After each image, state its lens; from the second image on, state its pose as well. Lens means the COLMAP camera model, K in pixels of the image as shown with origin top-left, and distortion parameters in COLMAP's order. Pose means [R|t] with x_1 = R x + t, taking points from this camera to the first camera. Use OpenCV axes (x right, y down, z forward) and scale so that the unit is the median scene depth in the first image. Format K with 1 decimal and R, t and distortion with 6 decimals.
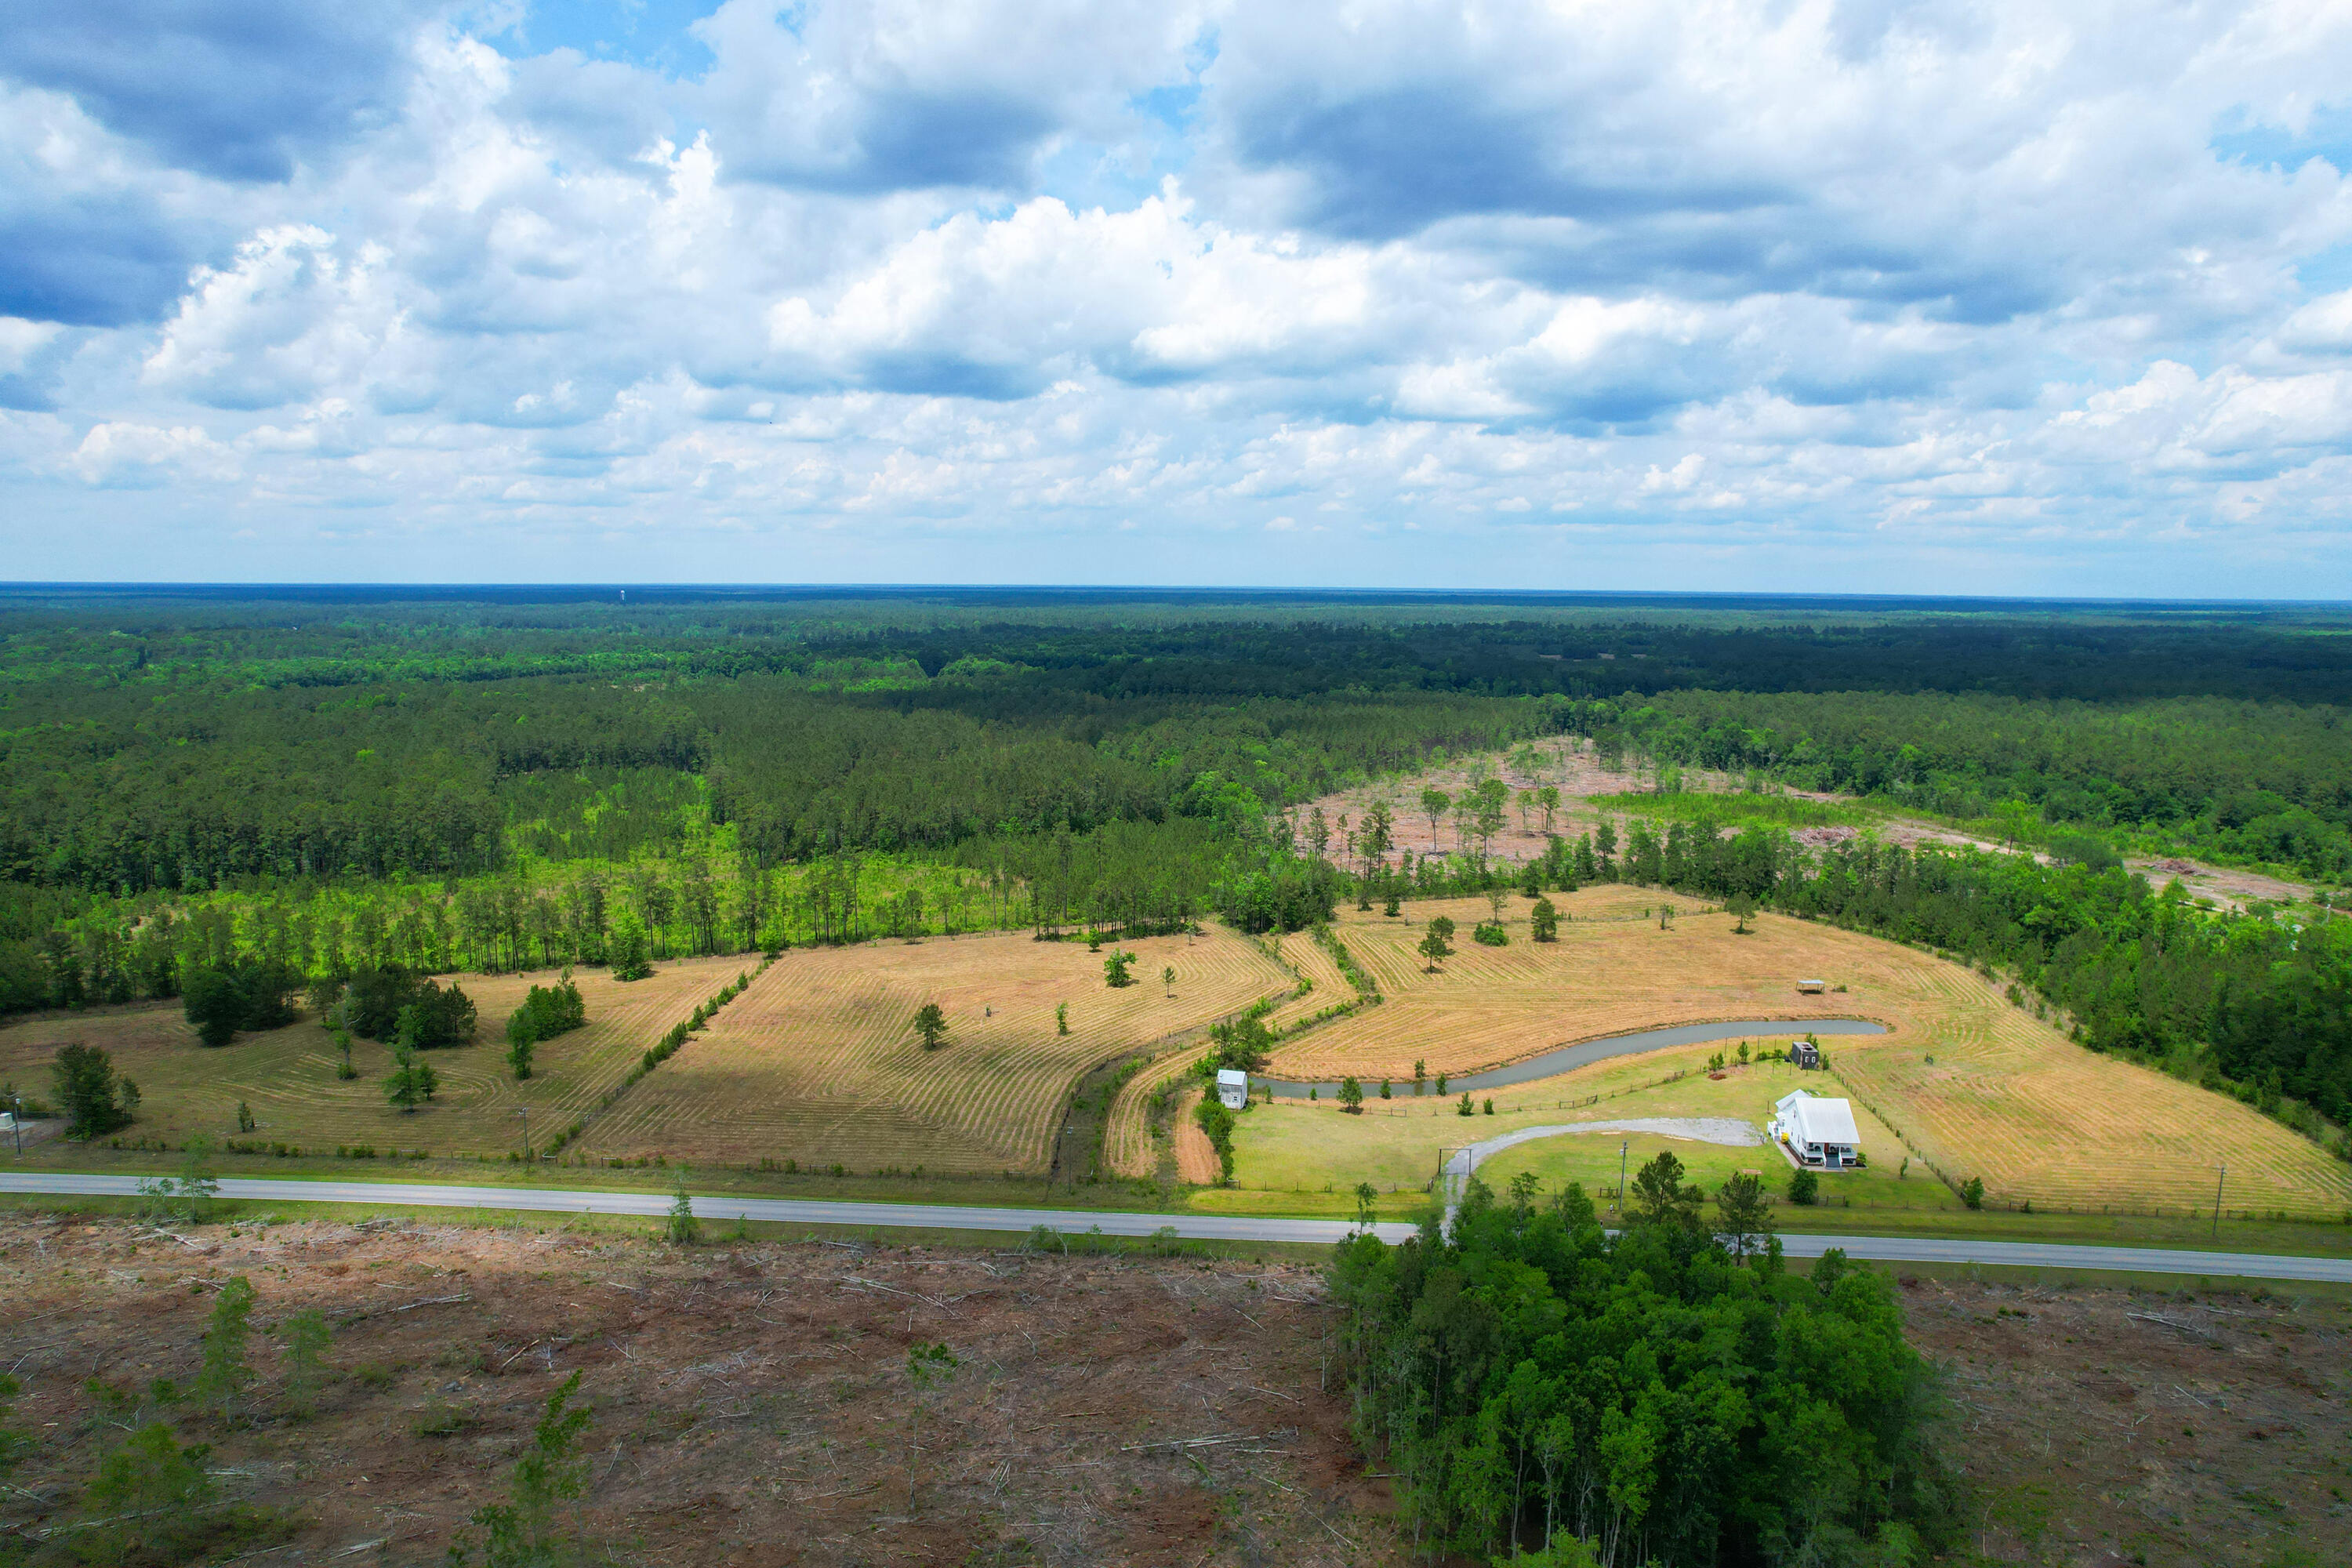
lens RADIAL K [[1498.8, 0, 1199.4], [0, 1498.8, 787.3], [0, 0, 1]] dist [-0.070481, 0.063808]
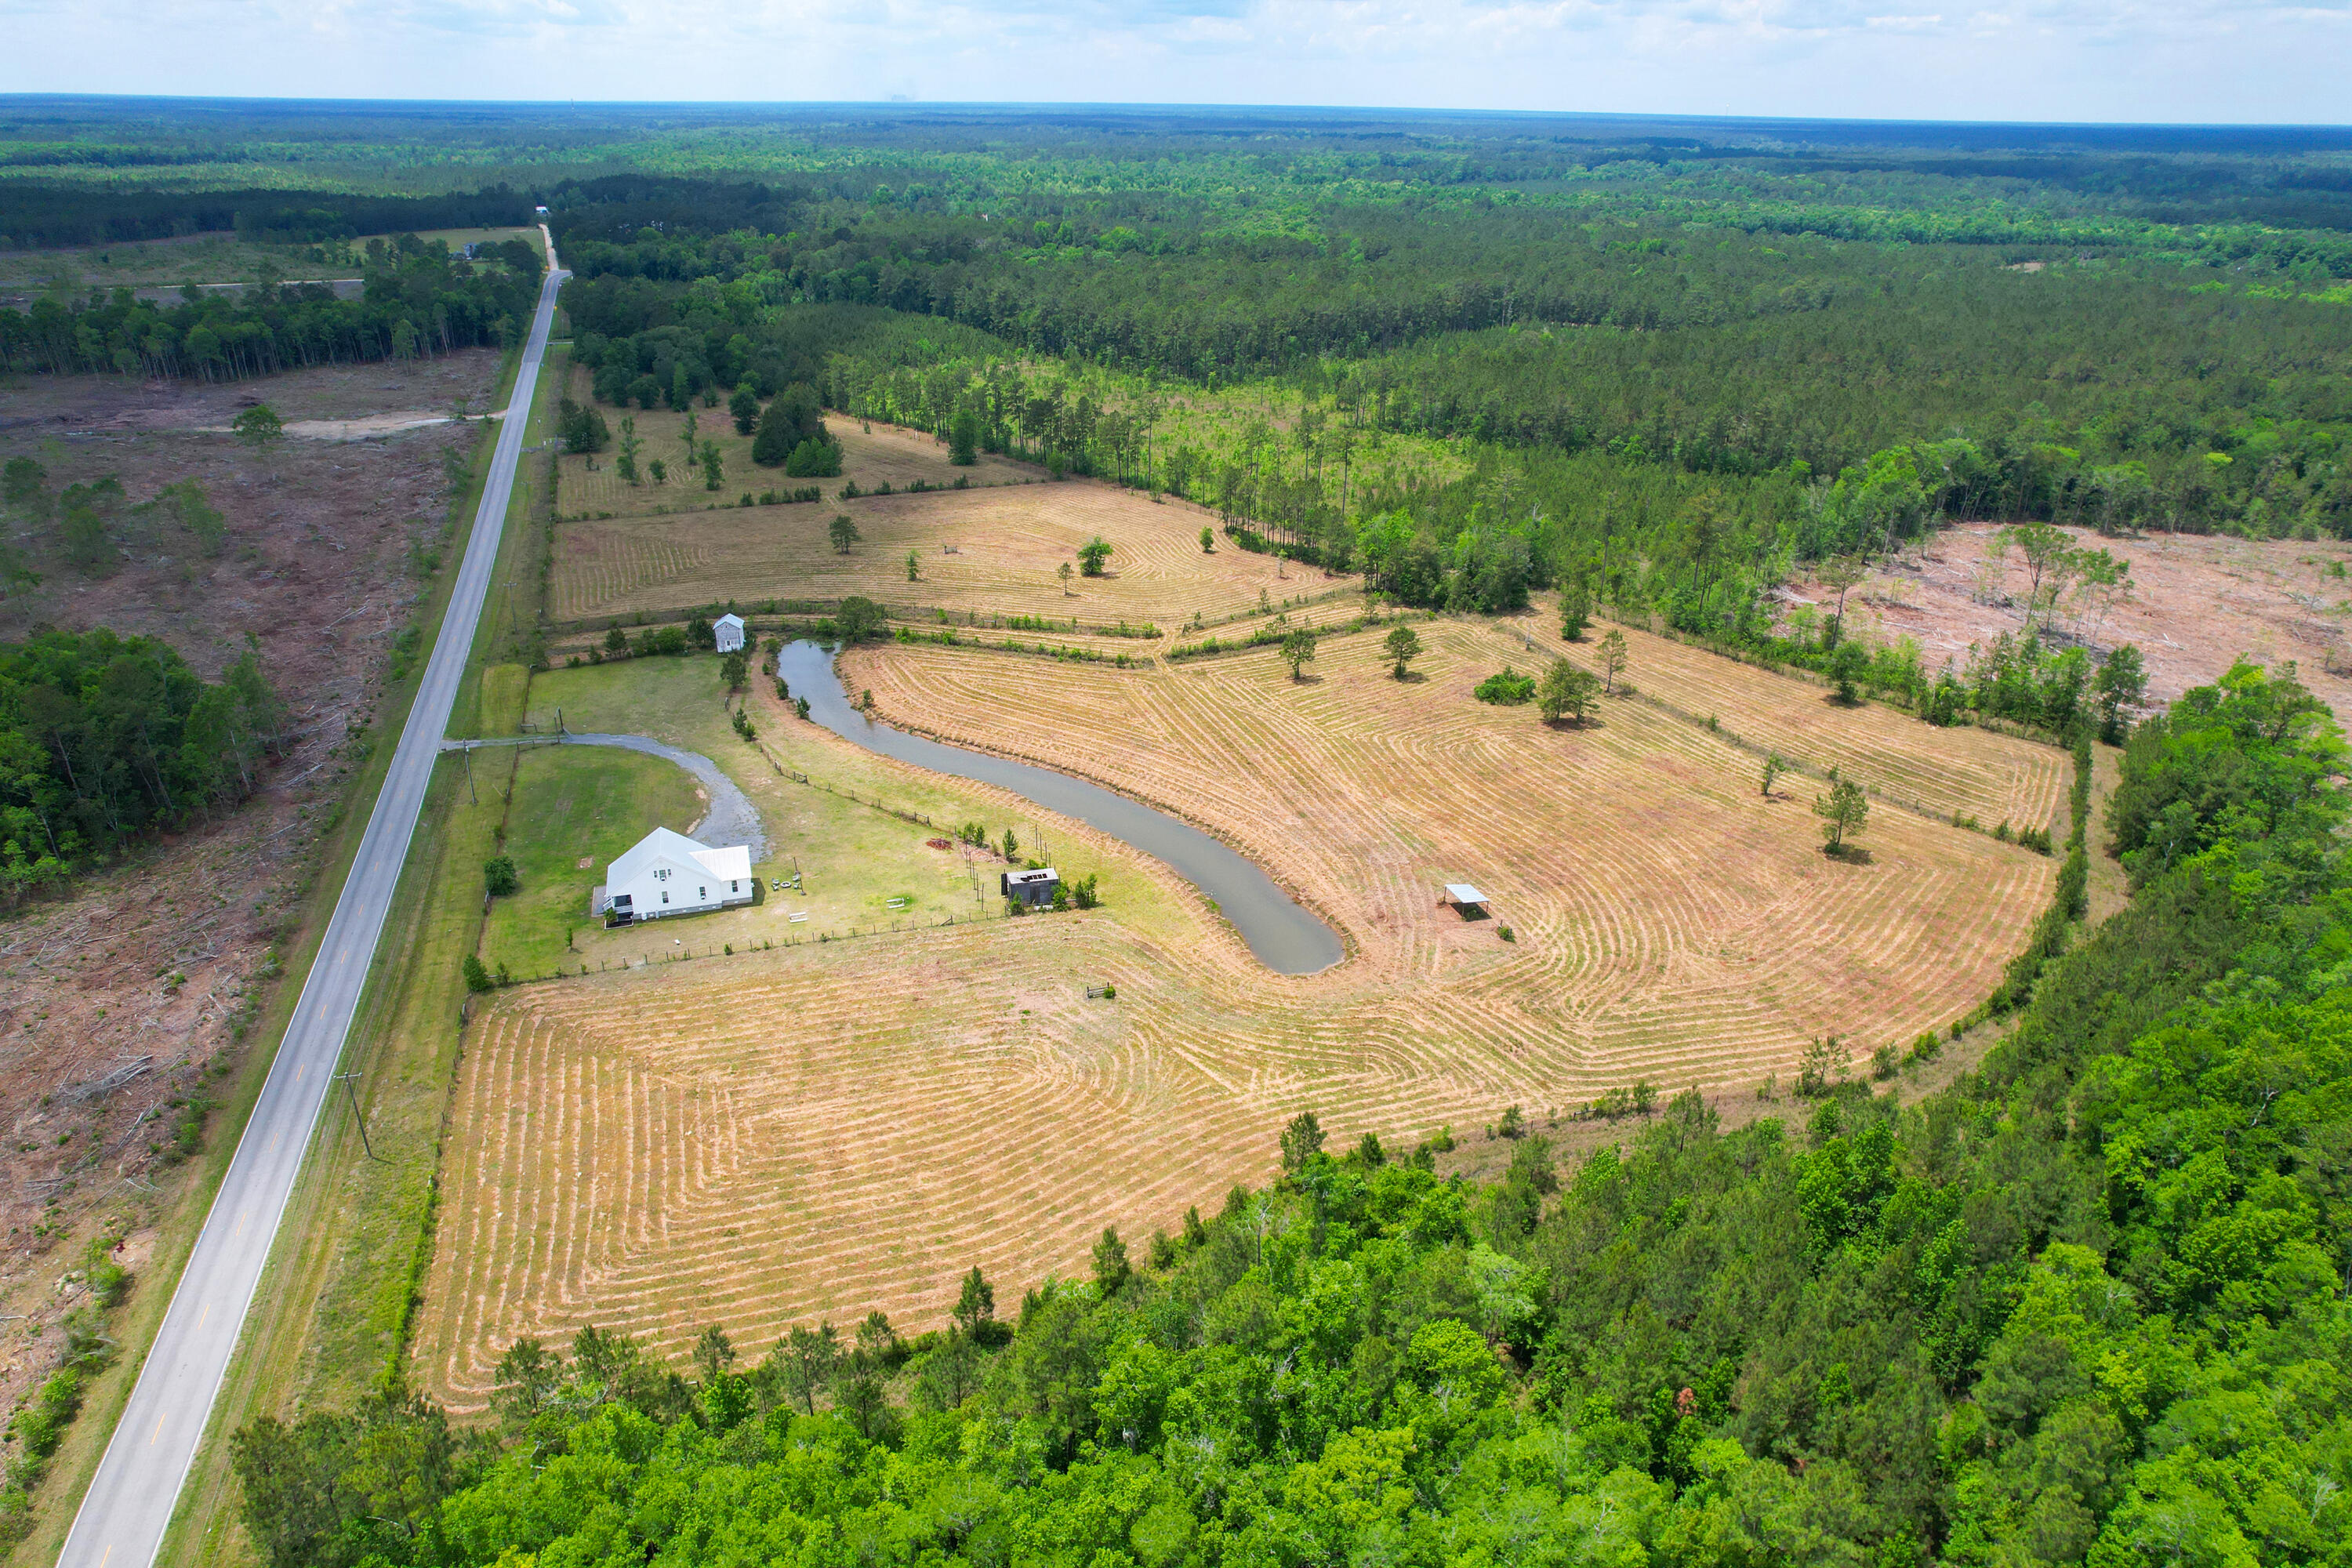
lens RADIAL K [[1493.8, 0, 1176.0], [0, 1493.8, 784.0], [0, 0, 1]] dist [-0.058430, 0.054079]
pose [[0.367874, 0.388430, -0.844861, 0.068954], [-0.134493, 0.921247, 0.364987, -0.008562], [0.920098, -0.020642, 0.391144, 0.054994]]
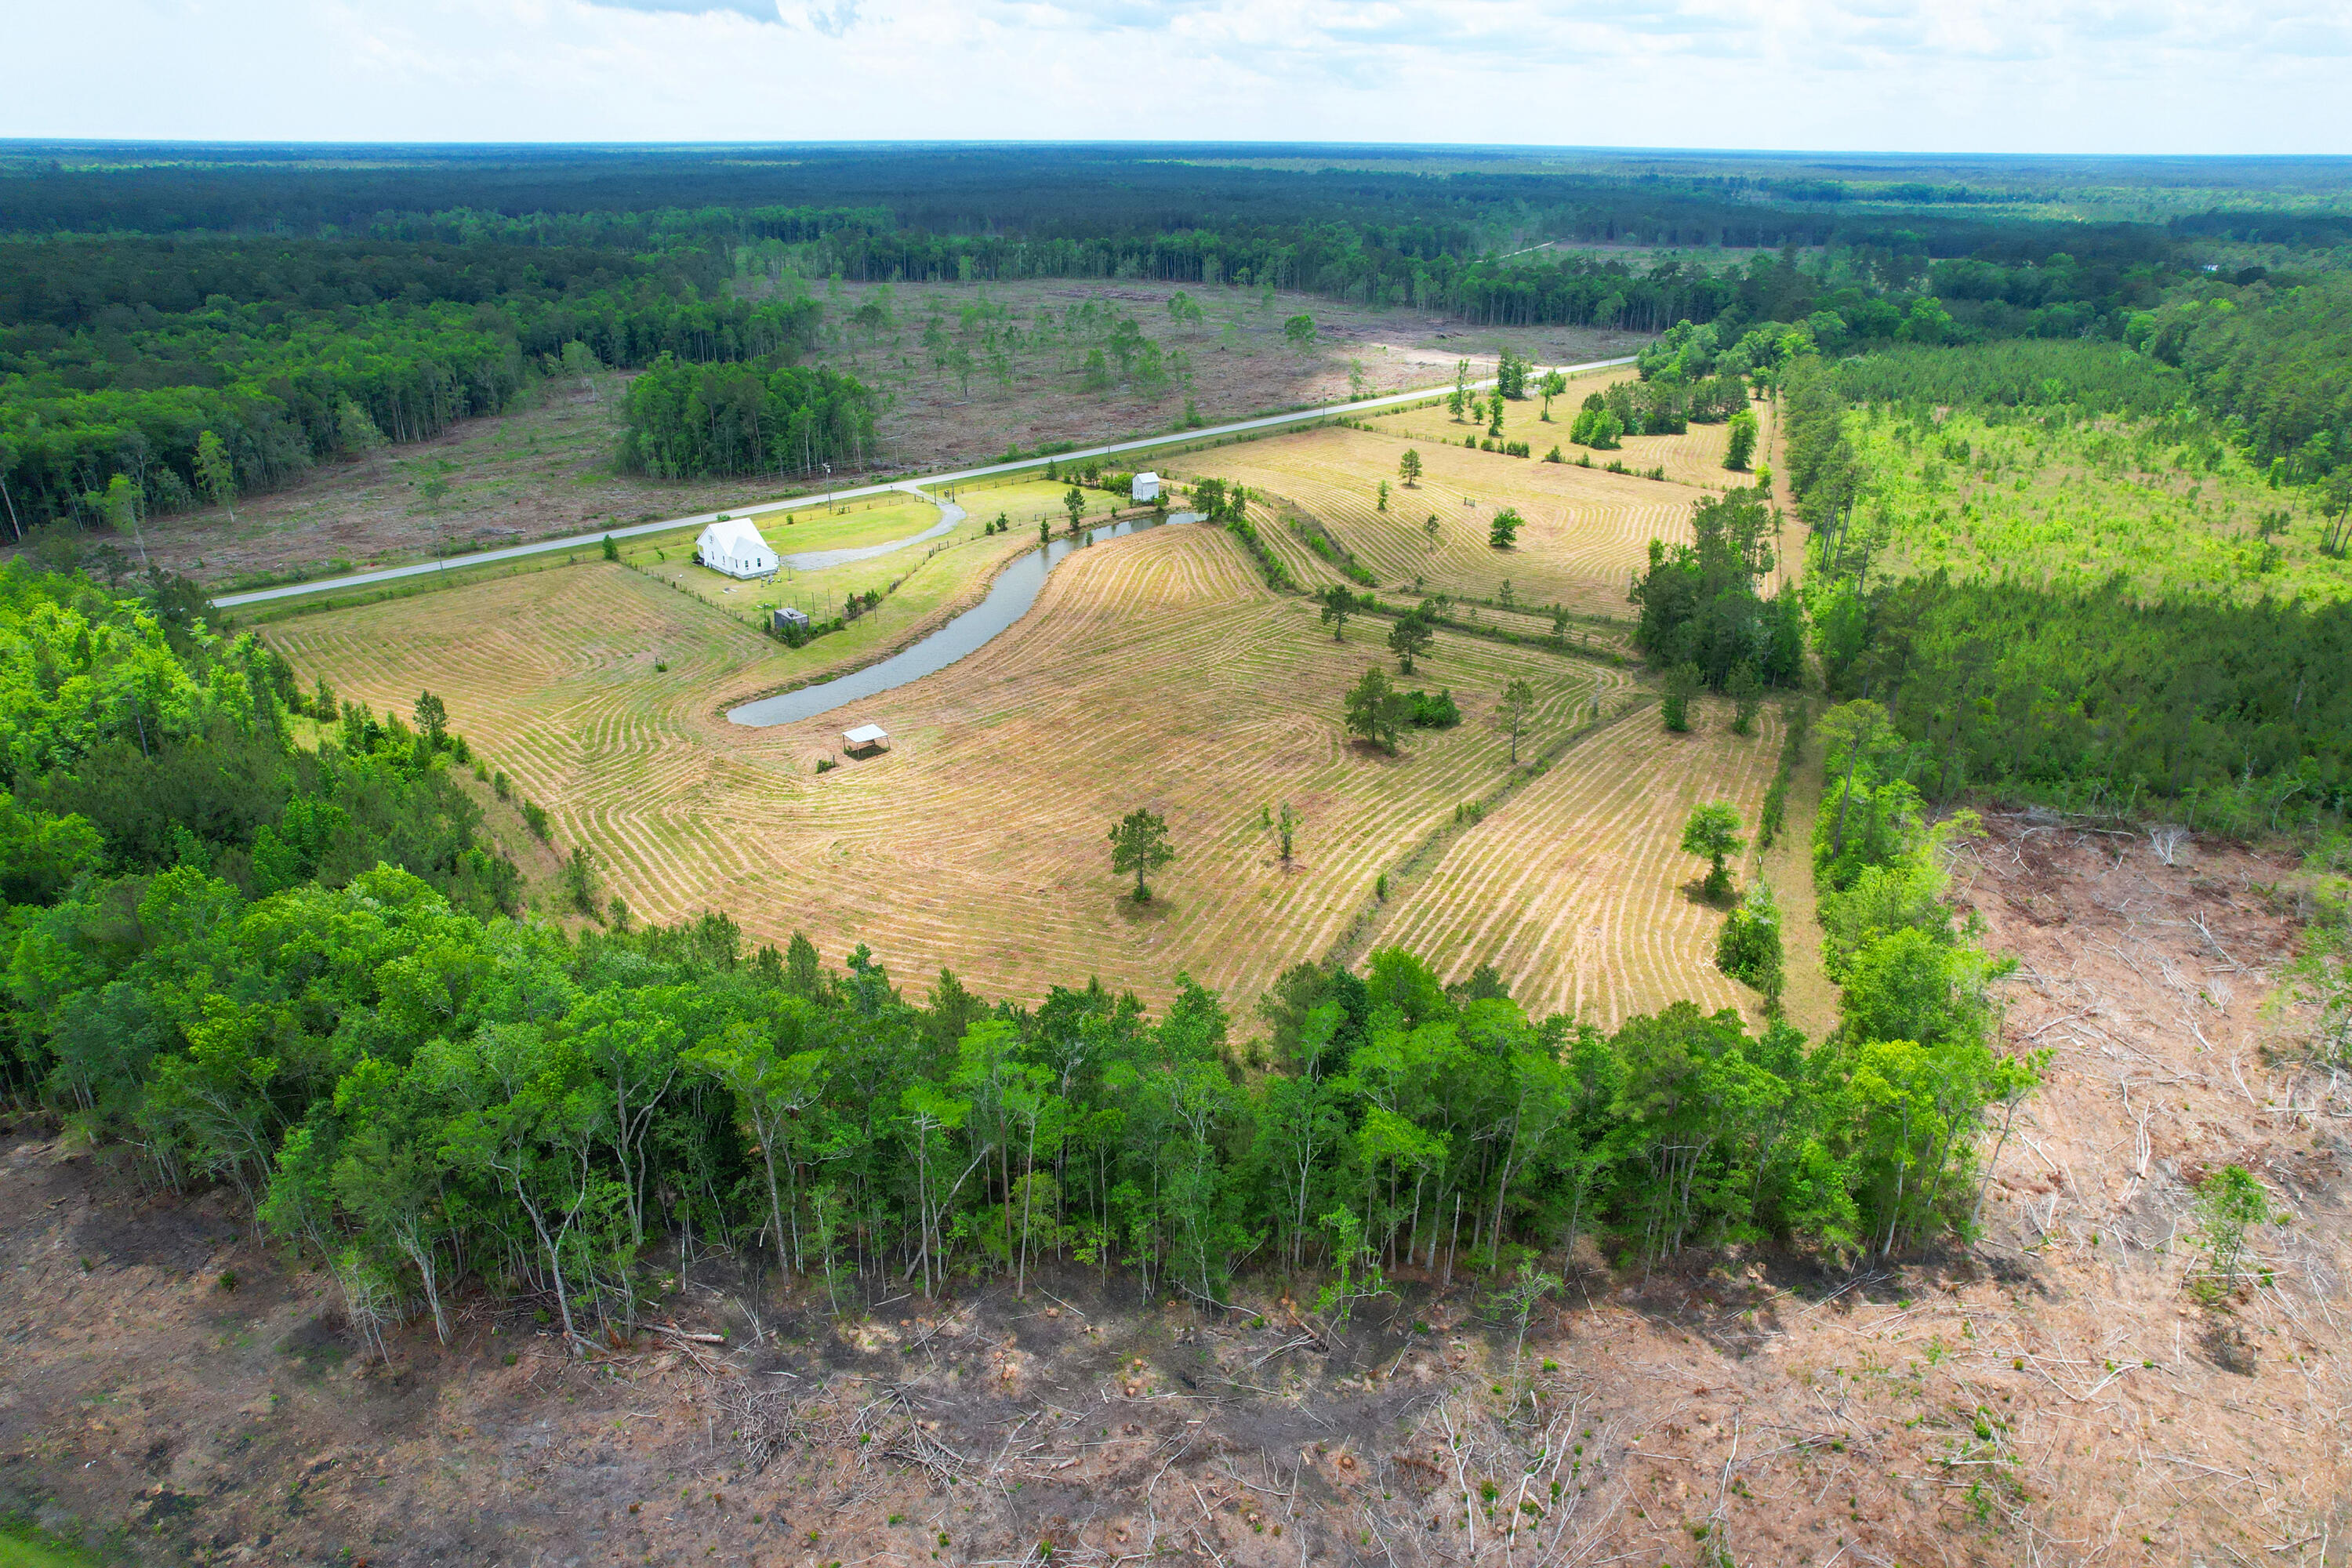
lens RADIAL K [[1498.8, 0, 1199.4], [0, 1498.8, 787.3], [0, 0, 1]] dist [-0.070481, 0.063808]
pose [[-0.684705, 0.283118, -0.671583, 0.060378], [-0.108418, 0.871646, 0.477995, -0.013085], [0.720711, 0.400097, -0.566125, 0.119334]]
